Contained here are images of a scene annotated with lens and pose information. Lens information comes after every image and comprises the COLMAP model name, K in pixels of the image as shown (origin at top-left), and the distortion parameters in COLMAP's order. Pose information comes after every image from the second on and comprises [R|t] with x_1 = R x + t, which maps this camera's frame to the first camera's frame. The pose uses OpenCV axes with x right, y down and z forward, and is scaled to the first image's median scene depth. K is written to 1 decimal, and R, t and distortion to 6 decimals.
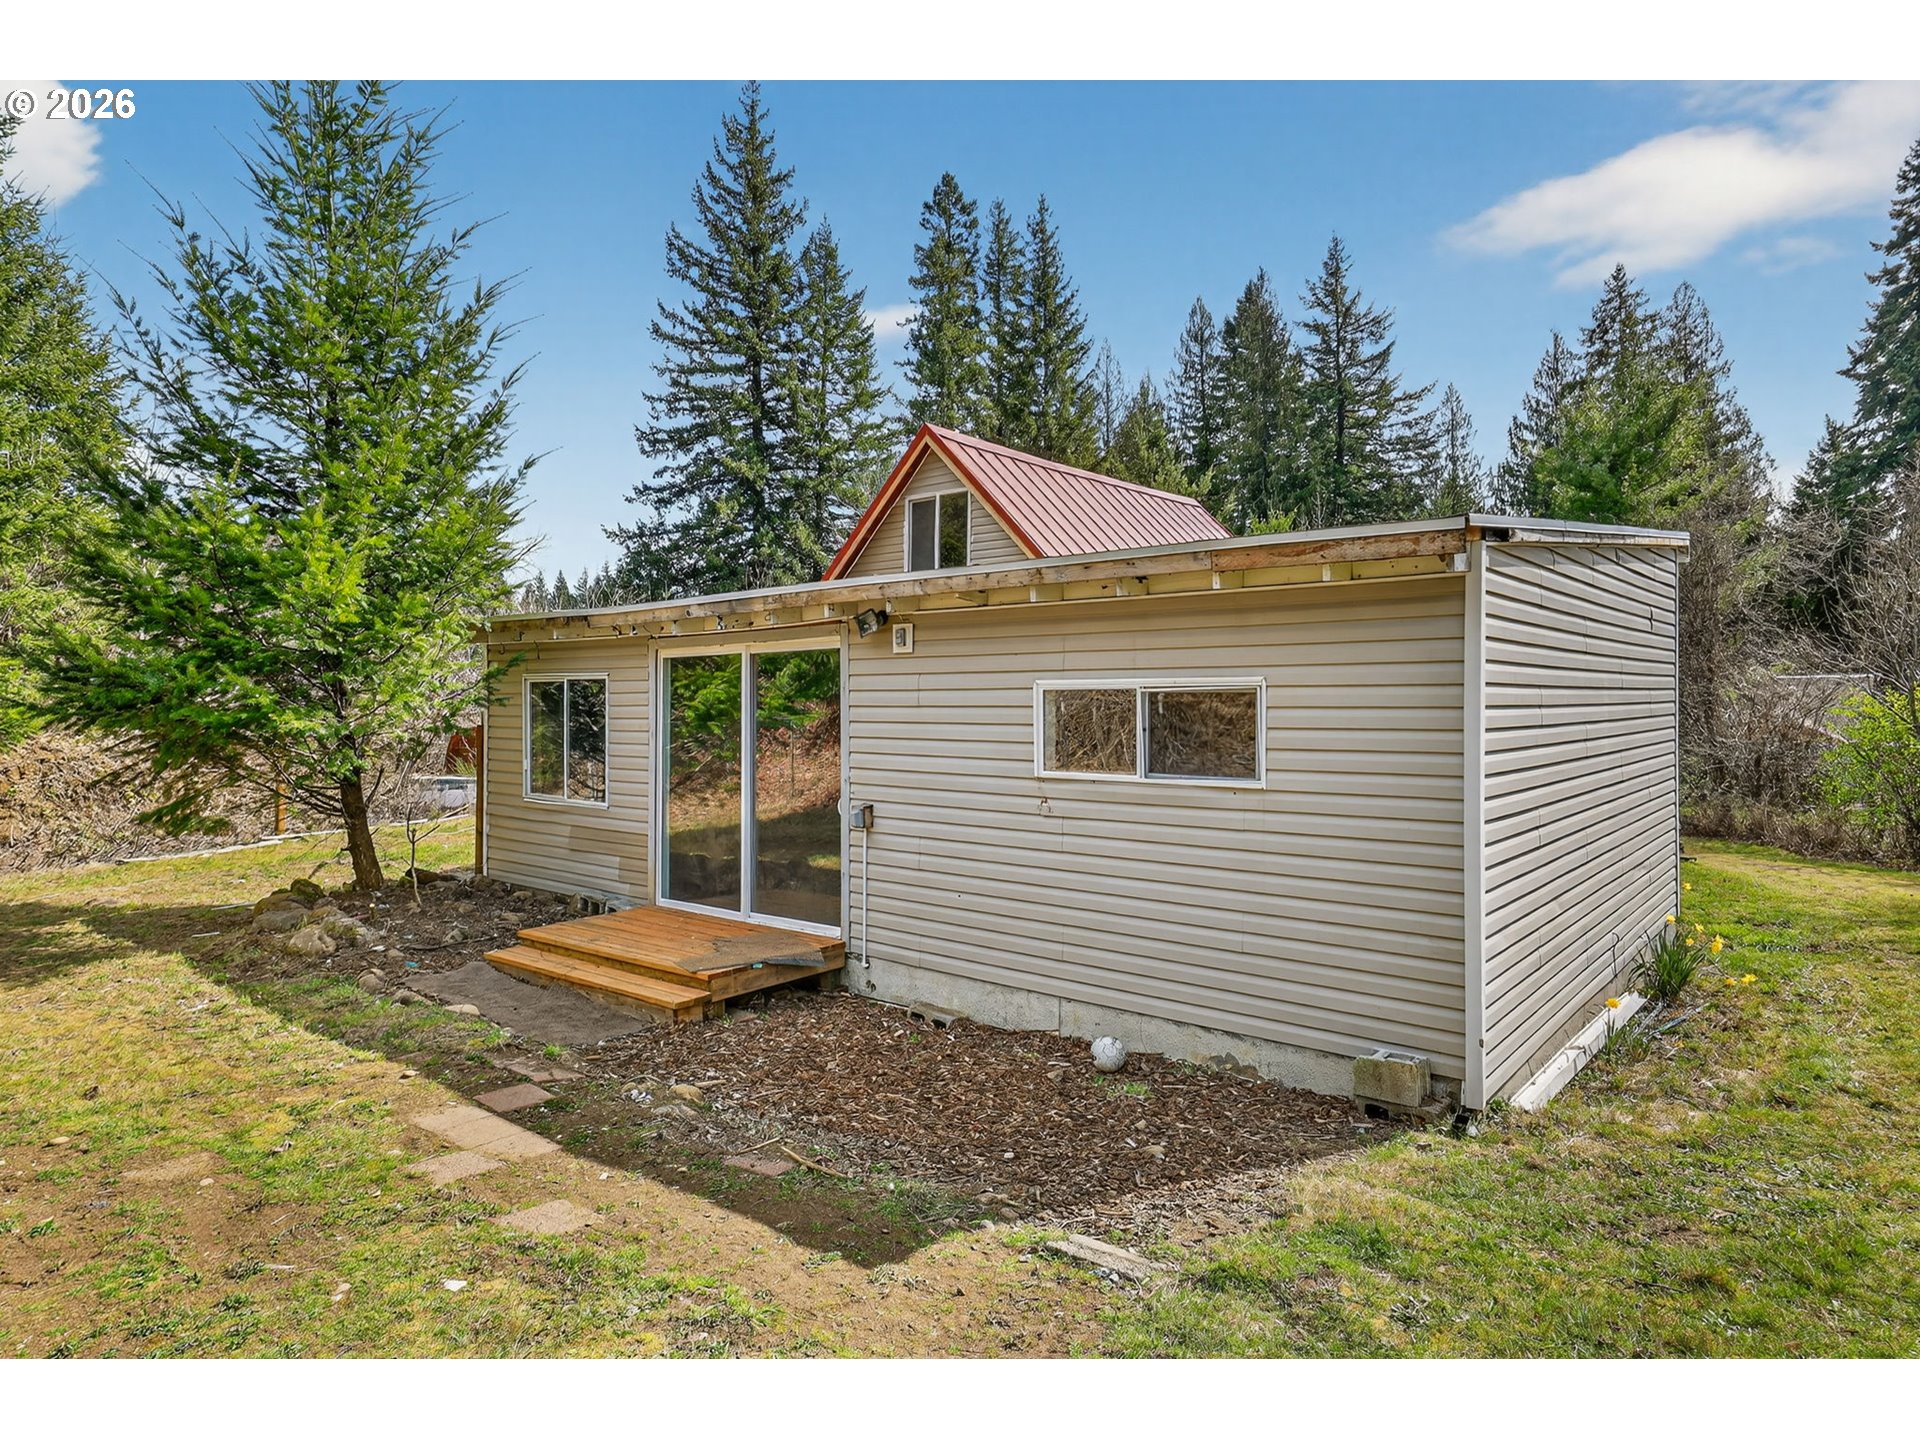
lens RADIAL K [[1111.8, 0, 950.5], [0, 1111.8, 688.1], [0, 0, 1]] dist [0.034132, -0.000333]
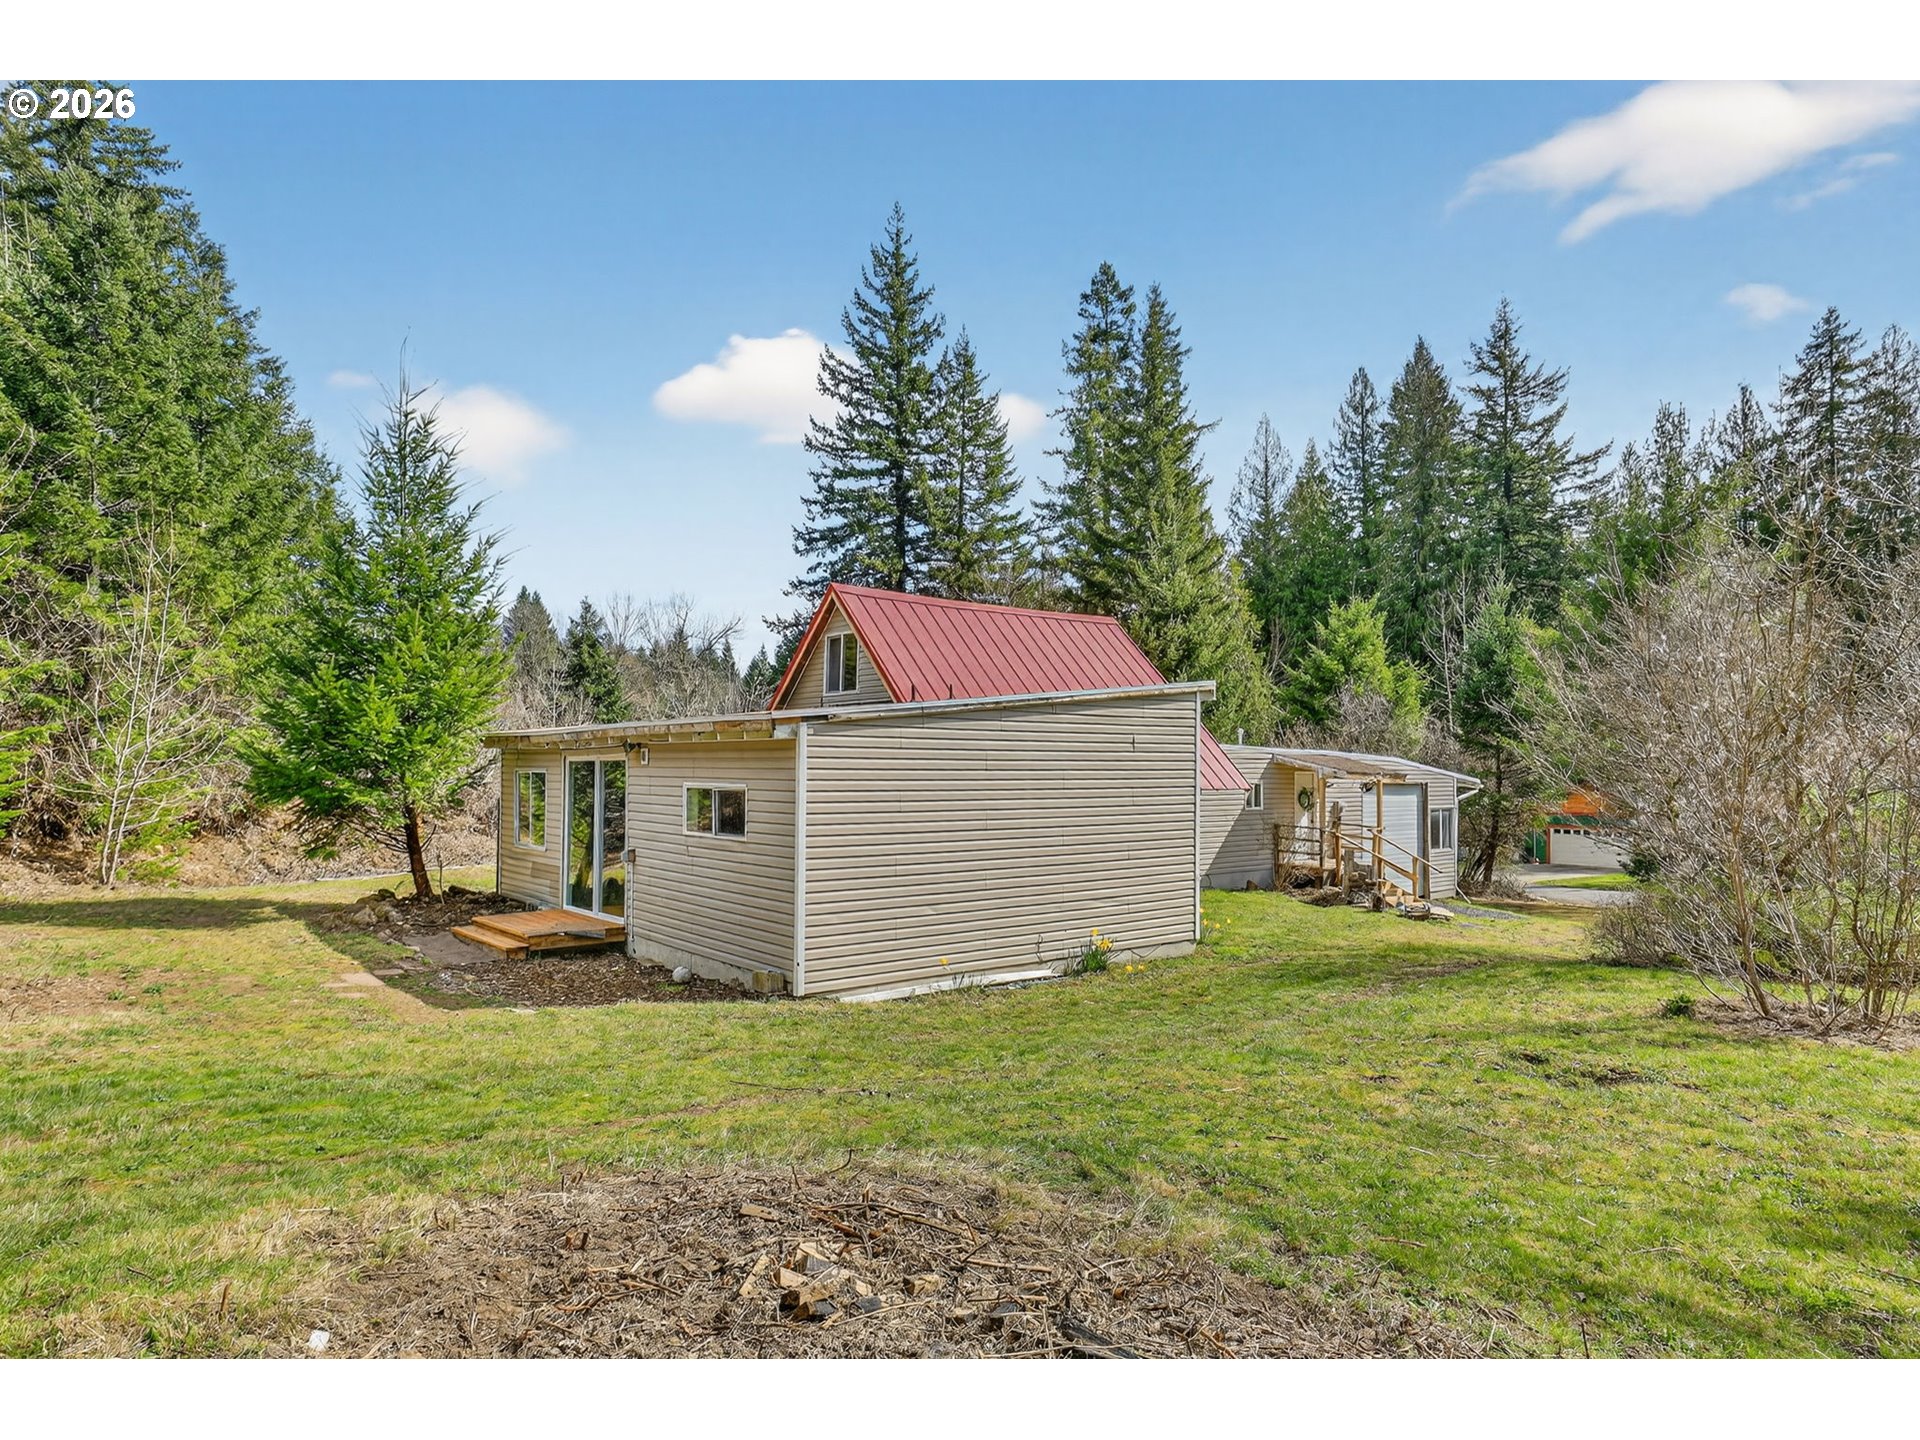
lens RADIAL K [[1128.2, 0, 942.4], [0, 1128.2, 752.0], [0, 0, 1]] dist [0.033441, 0.000663]
pose [[0.979397, 0.005607, -0.201865, 0.094986], [-0.006326, 0.999976, -0.002917, -0.005928], [0.201844, 0.004134, 0.979409, -0.082539]]
